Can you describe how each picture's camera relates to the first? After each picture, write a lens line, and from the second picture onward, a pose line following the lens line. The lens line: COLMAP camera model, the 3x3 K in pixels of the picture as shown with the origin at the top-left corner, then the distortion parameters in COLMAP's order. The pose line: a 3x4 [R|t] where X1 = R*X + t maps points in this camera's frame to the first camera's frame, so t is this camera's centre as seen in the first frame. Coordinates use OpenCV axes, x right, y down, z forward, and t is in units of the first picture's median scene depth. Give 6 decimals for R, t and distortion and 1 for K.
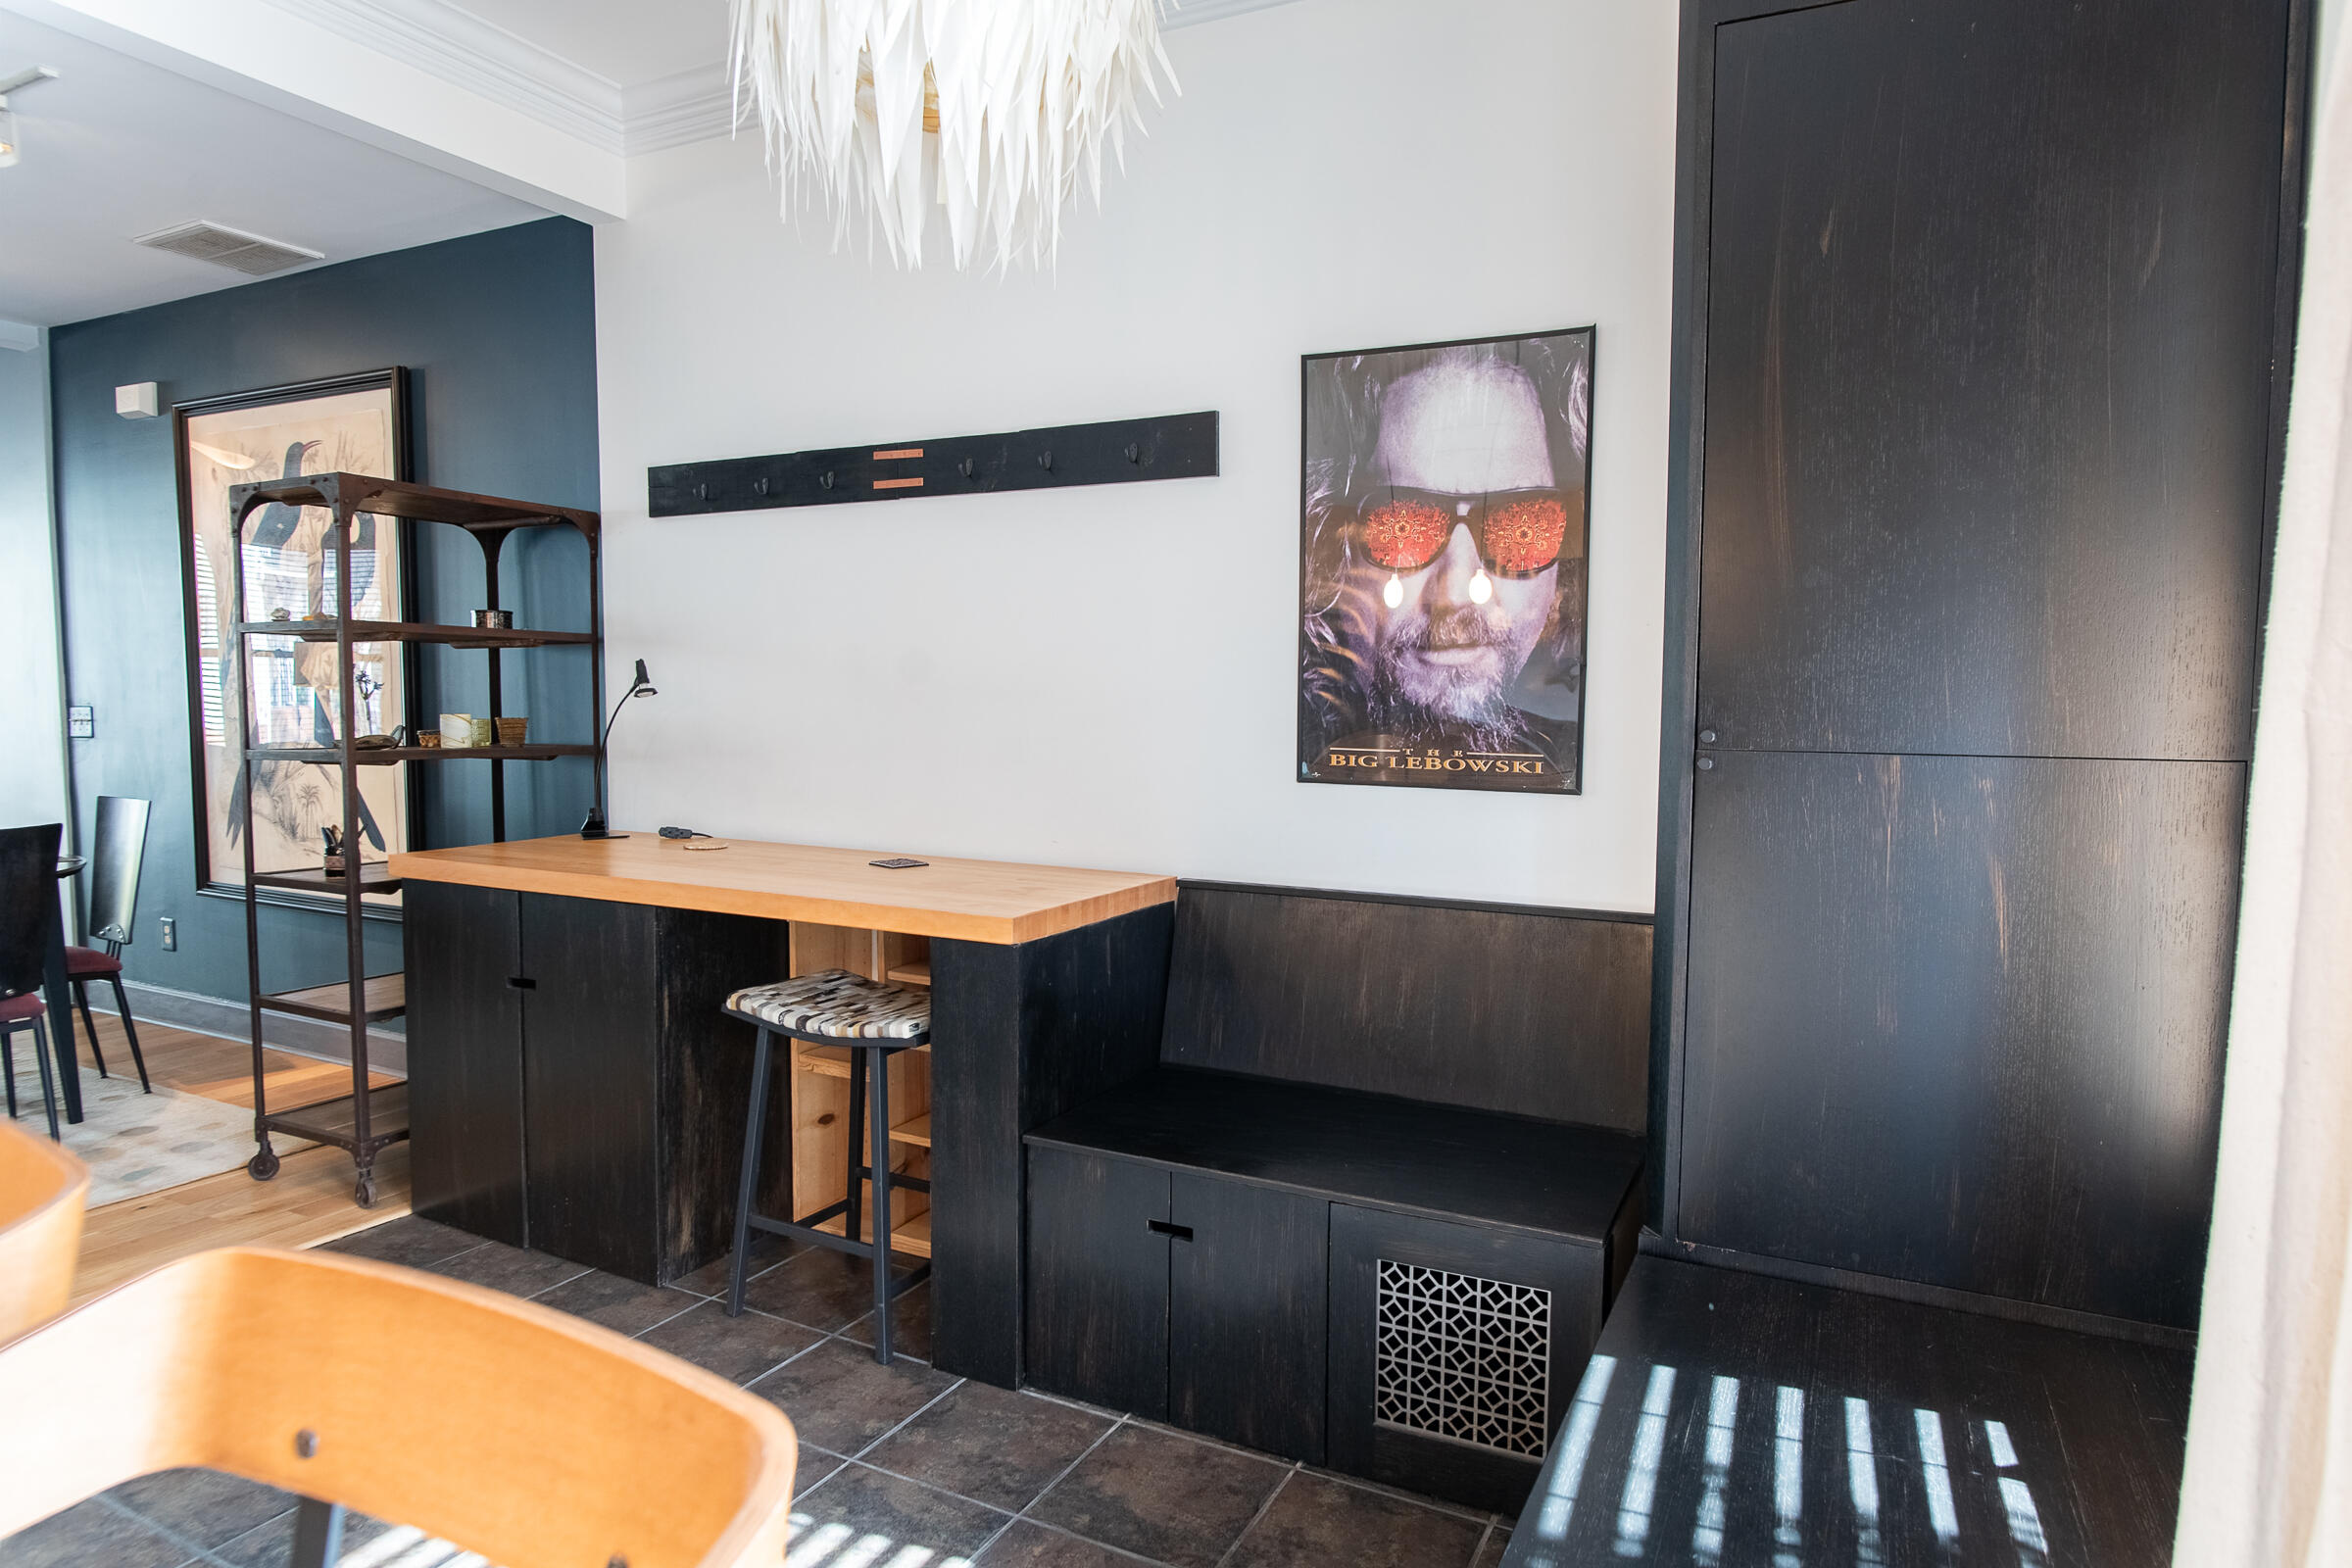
lens RADIAL K [[1408.2, 0, 1192.7], [0, 1408.2, 793.5], [0, 0, 1]] dist [-0.036956, 0.015096]
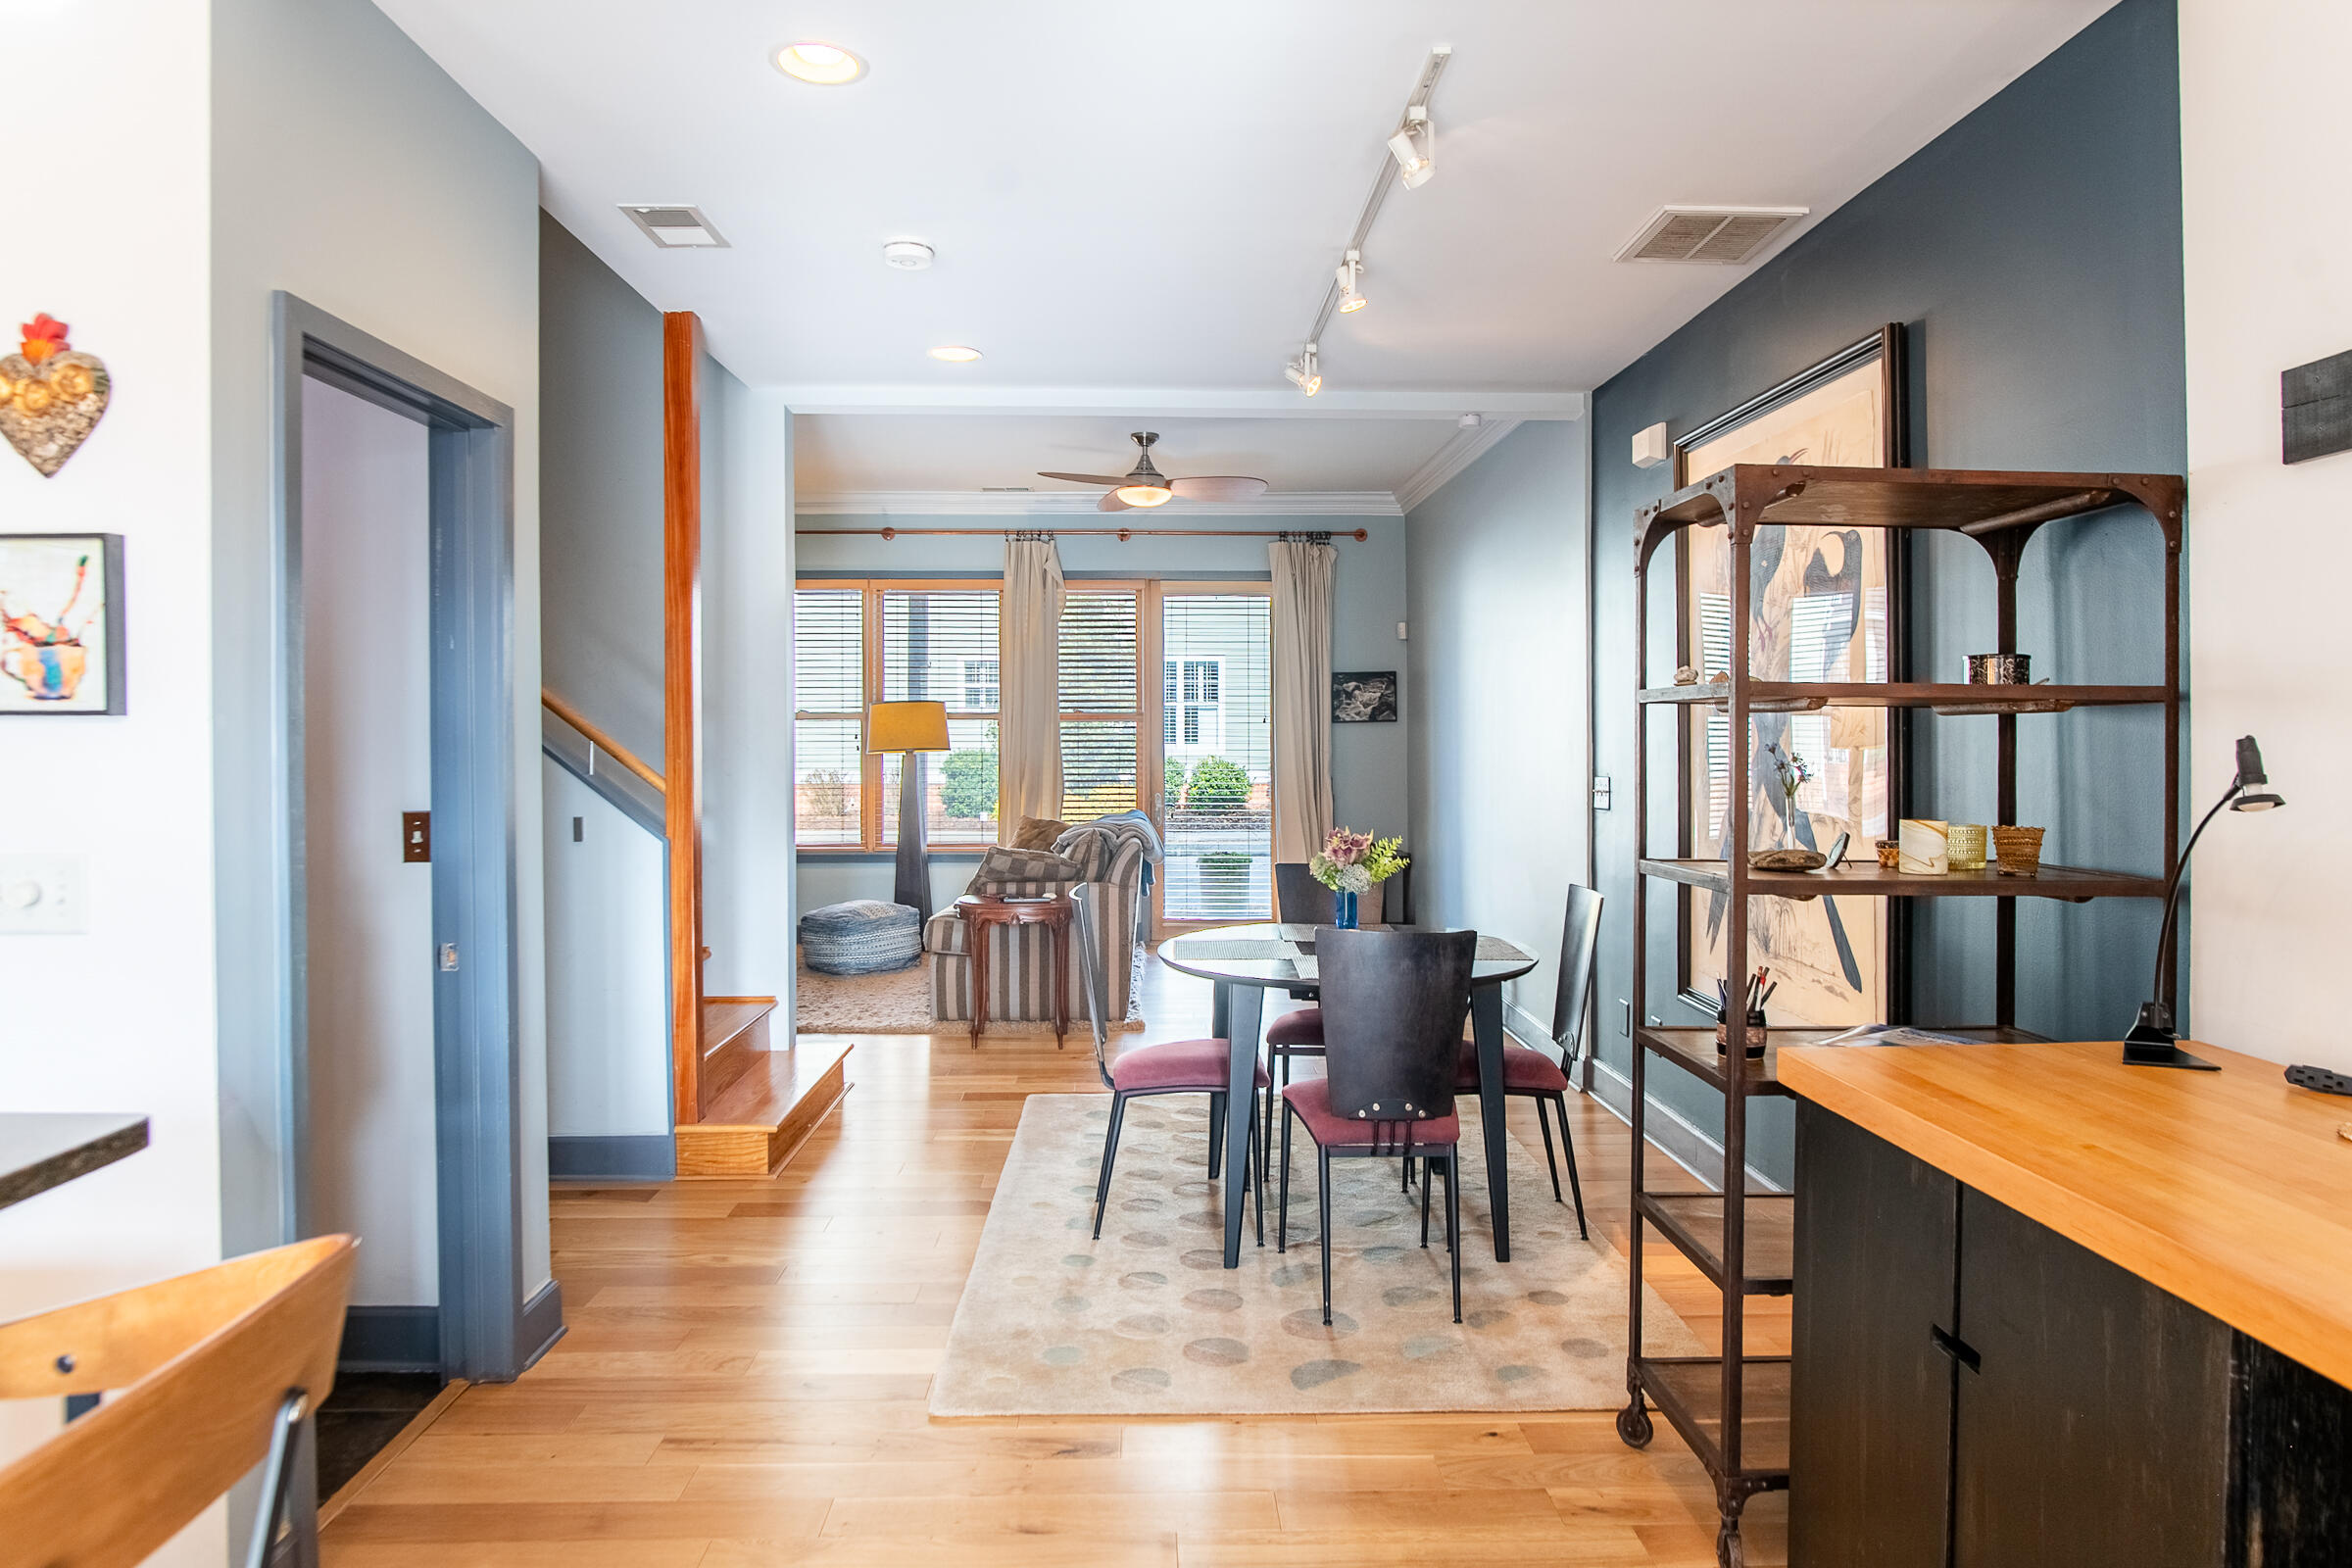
lens RADIAL K [[1408.2, 0, 1178.9], [0, 1408.2, 743.0], [0, 0, 1]] dist [-0.036956, 0.015096]
pose [[0.477395, -0.002919, -0.878684, -0.127558], [-0.056712, 0.997807, -0.034127, -0.050378], [0.876857, 0.066124, 0.476183, 0.388398]]
